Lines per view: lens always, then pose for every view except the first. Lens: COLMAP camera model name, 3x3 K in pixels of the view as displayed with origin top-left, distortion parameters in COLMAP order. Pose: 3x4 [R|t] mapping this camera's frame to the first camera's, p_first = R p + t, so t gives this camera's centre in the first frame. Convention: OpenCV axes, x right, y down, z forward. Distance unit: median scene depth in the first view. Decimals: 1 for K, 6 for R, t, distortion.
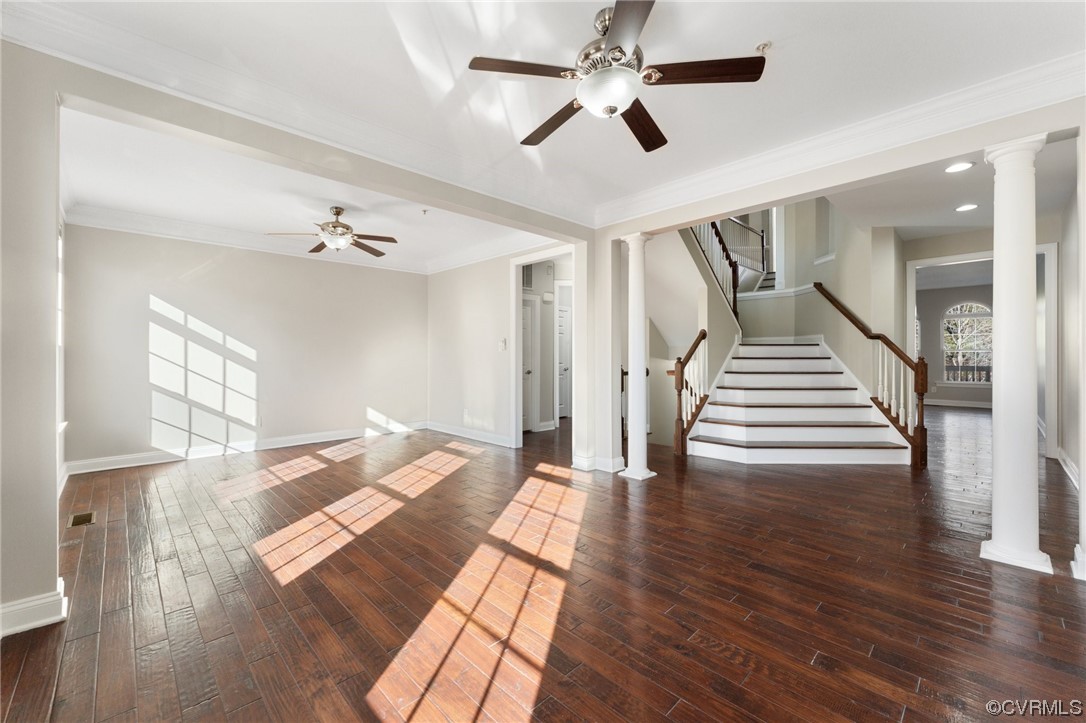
lens RADIAL K [[435.8, 0, 537.9], [0, 435.8, 348.9], [0, 0, 1]] dist [-0.000266, 0.000180]
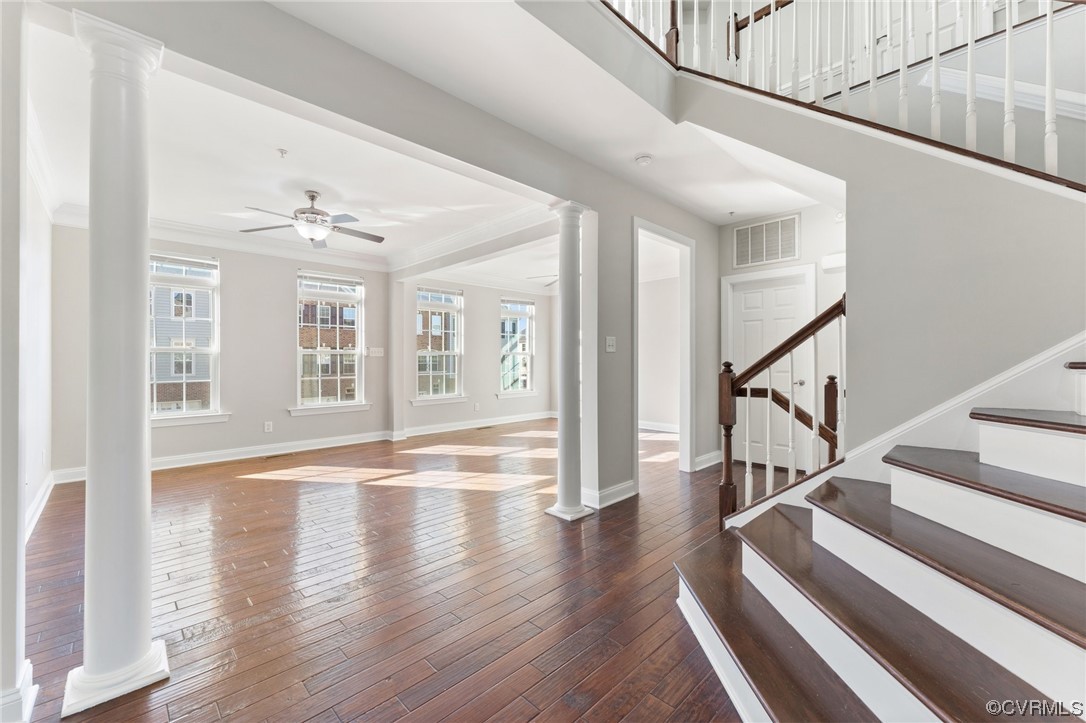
lens RADIAL K [[435.8, 0, 537.9], [0, 435.8, 348.9], [0, 0, 1]] dist [-0.000266, 0.000180]
pose [[0.004263, -0.023191, -0.999722, 0.832891], [0.021851, 0.999495, -0.023093, 0.011063], [0.999752, -0.021746, 0.004768, 0.774608]]
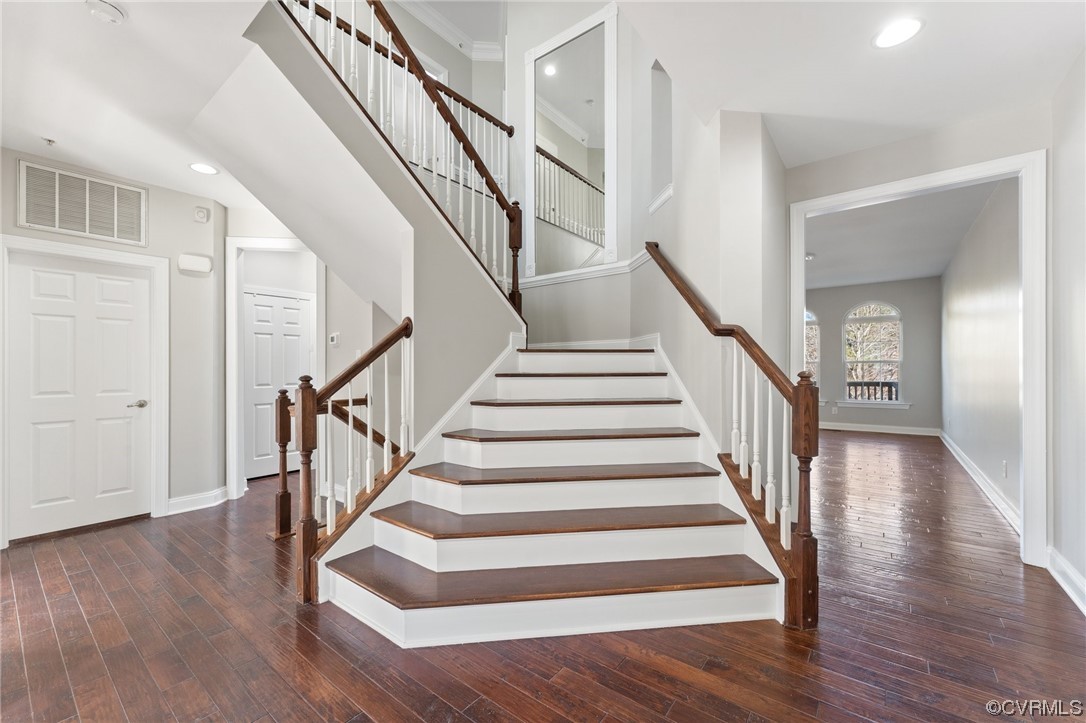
lens RADIAL K [[437.2, 0, 541.0], [0, 437.2, 364.1], [0, 0, 1]] dist [0.000286, -0.000190]
pose [[0.989576, -0.002710, 0.143984, 0.490256], [0.002428, 0.999995, 0.002133, 0.007488], [-0.143989, -0.001761, 0.989578, 0.534887]]
